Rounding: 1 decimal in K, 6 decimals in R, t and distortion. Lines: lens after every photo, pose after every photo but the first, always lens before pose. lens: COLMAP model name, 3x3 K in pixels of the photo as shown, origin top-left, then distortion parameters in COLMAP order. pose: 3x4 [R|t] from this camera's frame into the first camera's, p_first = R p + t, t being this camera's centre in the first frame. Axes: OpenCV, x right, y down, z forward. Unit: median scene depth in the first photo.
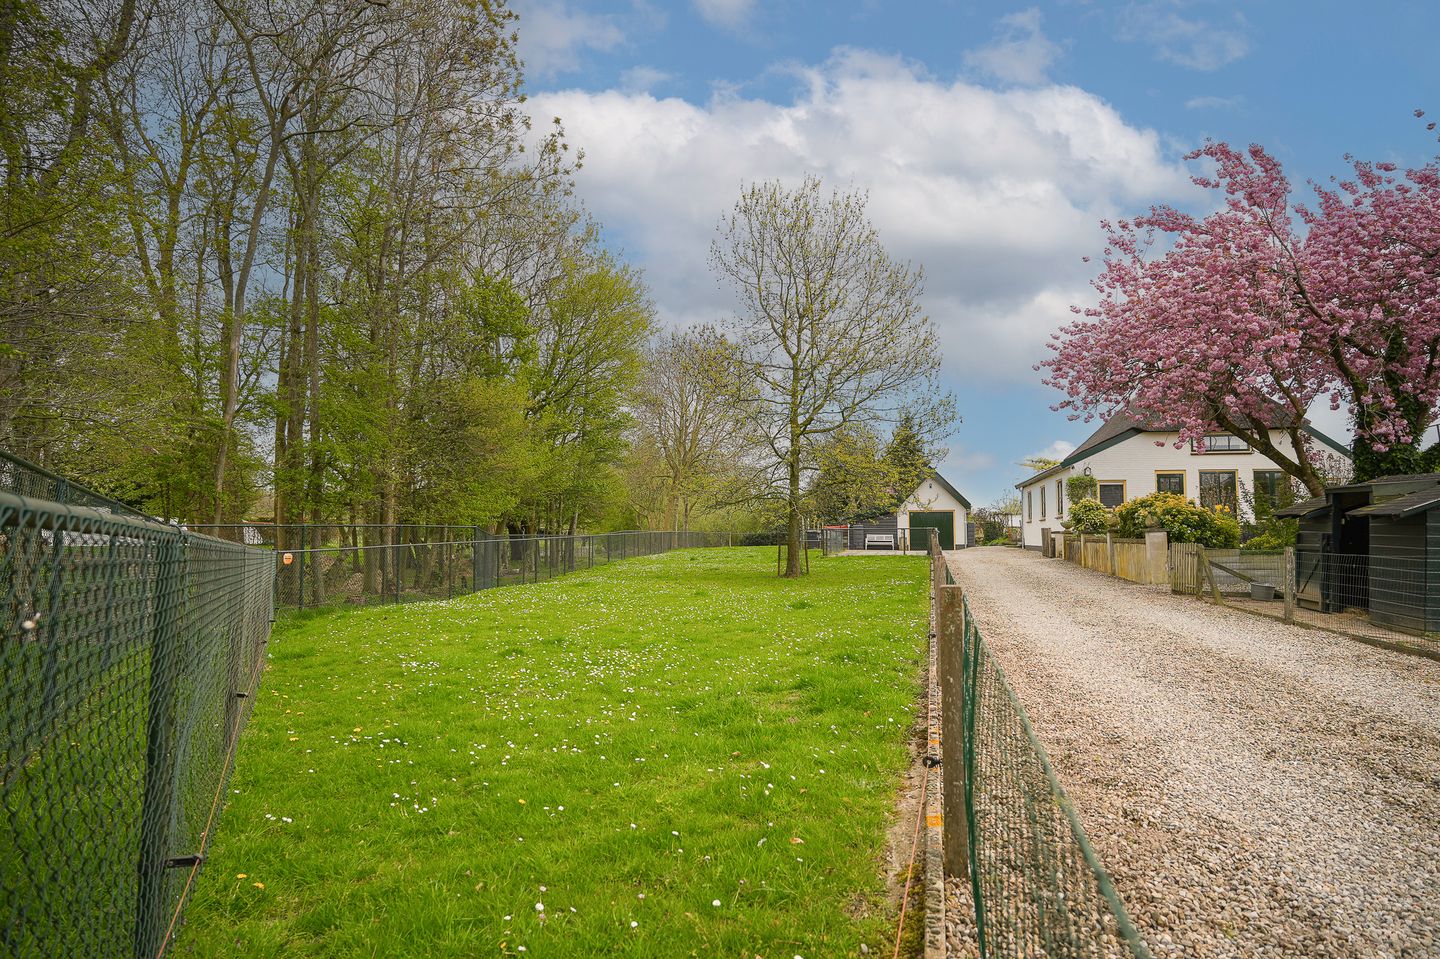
lens RADIAL K [[772.2, 0, 715.9], [0, 772.2, 488.9], [0, 0, 1]] dist [-0.041150, 0.032424]
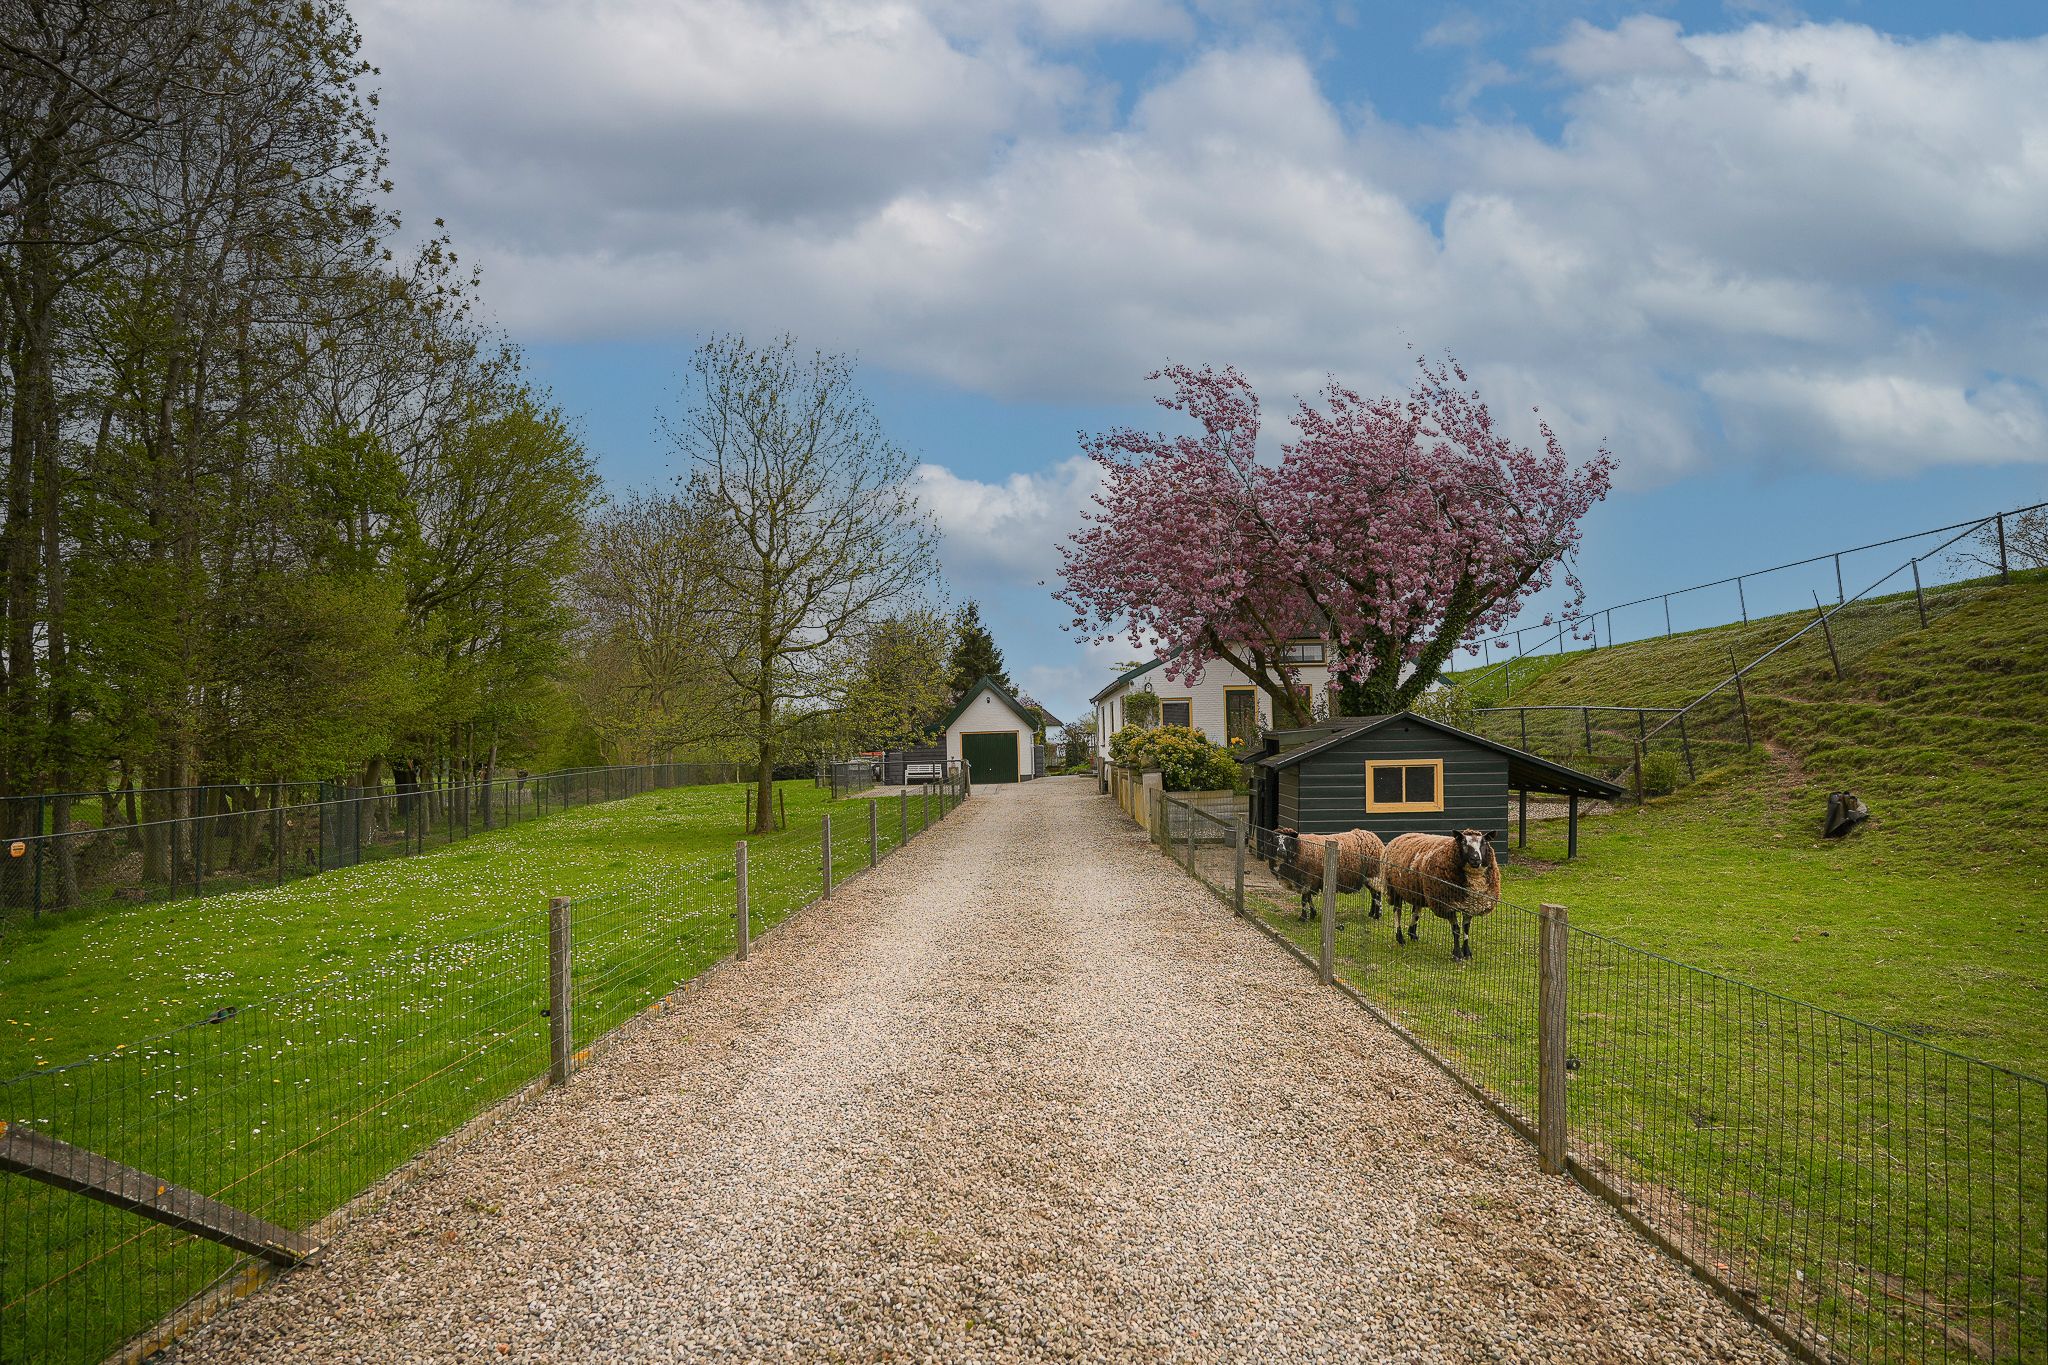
lens RADIAL K [[1098.2, 0, 1018.1], [0, 1098.2, 695.8], [0, 0, 1]] dist [-0.041150, 0.032424]
pose [[0.970248, -0.012879, 0.241772, 0.075416], [0.011137, 0.999901, 0.008571, -0.032134], [-0.241858, -0.005624, 0.970295, -0.148887]]
